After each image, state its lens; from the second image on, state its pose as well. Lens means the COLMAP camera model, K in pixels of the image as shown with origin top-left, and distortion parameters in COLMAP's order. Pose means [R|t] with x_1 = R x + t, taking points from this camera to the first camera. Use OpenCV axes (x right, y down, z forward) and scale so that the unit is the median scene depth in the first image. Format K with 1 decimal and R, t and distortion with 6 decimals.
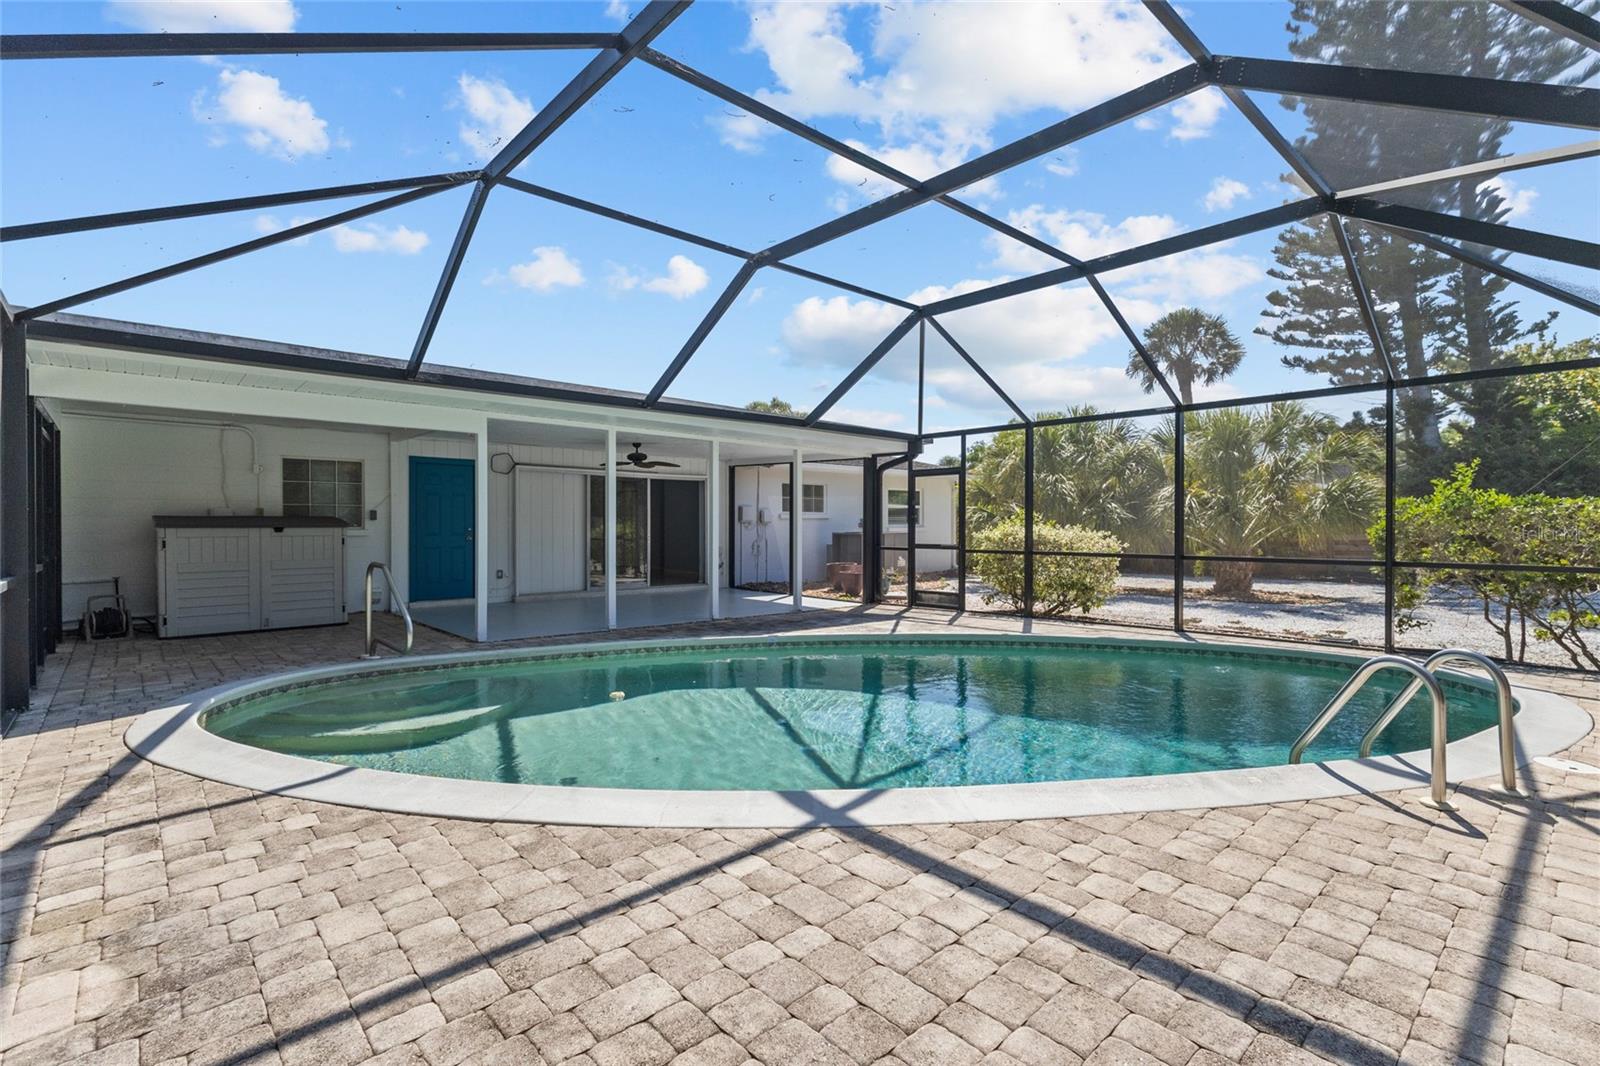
lens RADIAL K [[739.9, 0, 793.7], [0, 739.9, 539.1], [0, 0, 1]] dist [0.003159, 0.000351]
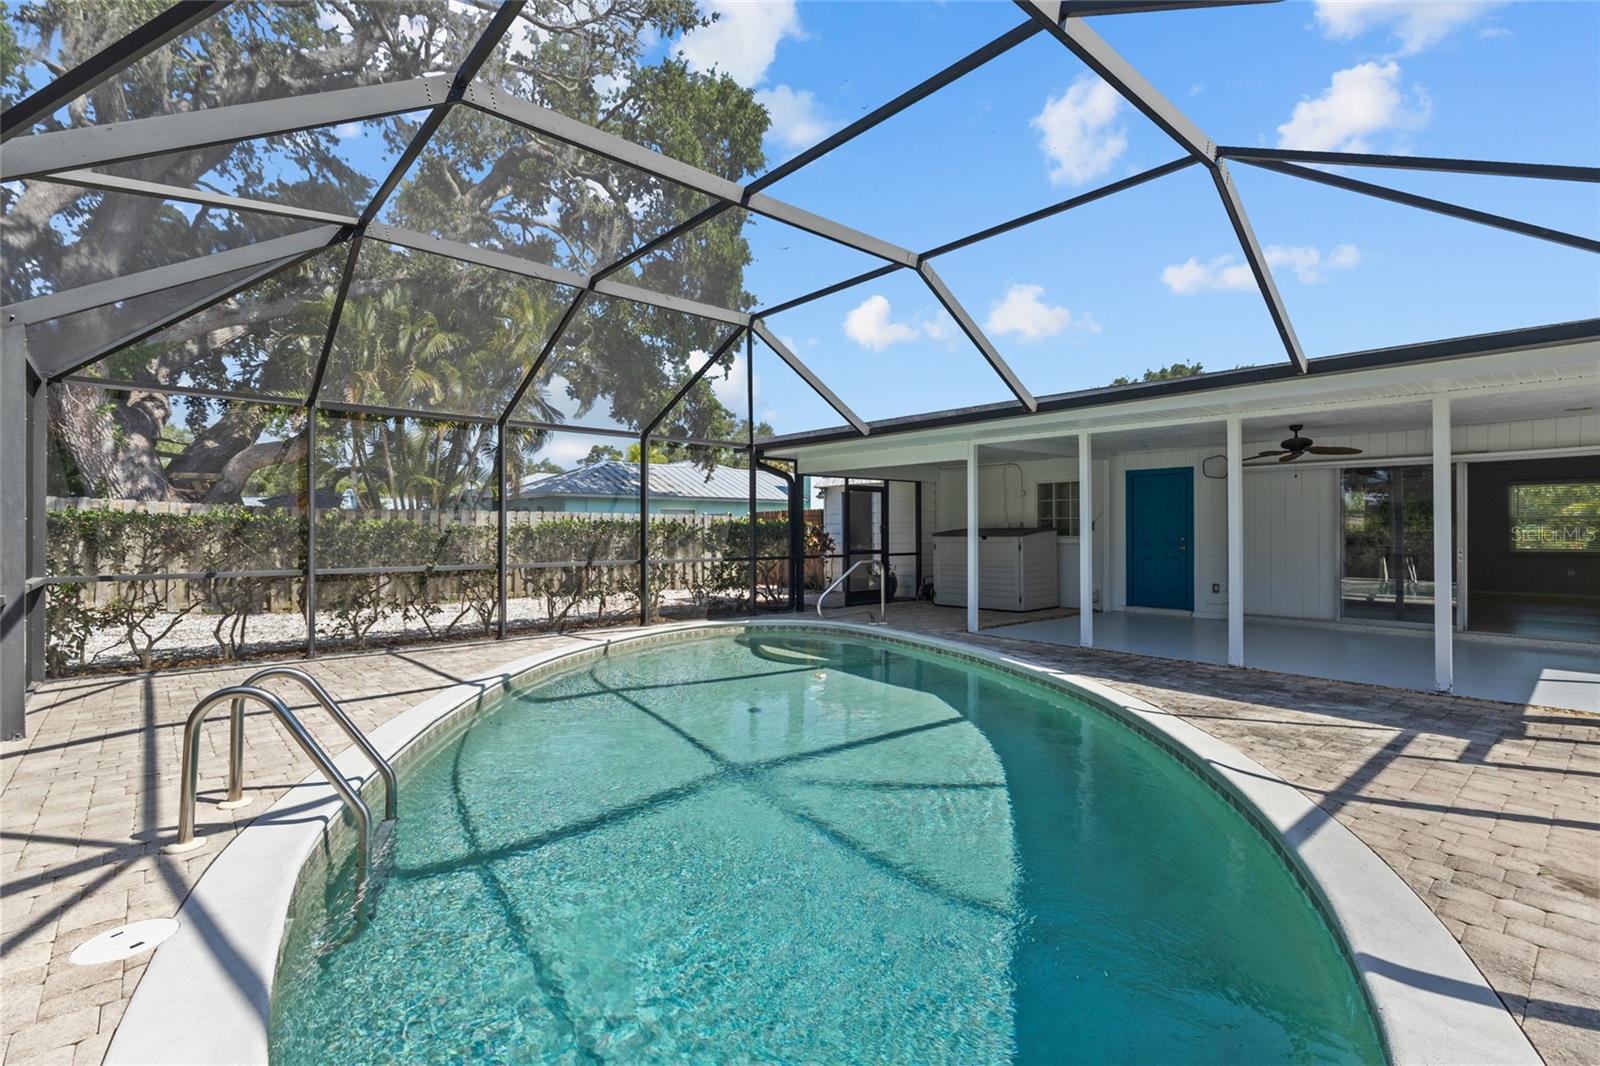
lens RADIAL K [[739.9, 0, 794.5], [0, 739.9, 522.0], [0, 0, 1]] dist [0.003159, 0.000351]
pose [[-0.009734, -0.017171, -0.999805, 0.616805], [-0.017426, 0.999704, -0.016999, -0.011828], [0.999801, 0.017257, -0.010030, 0.577814]]
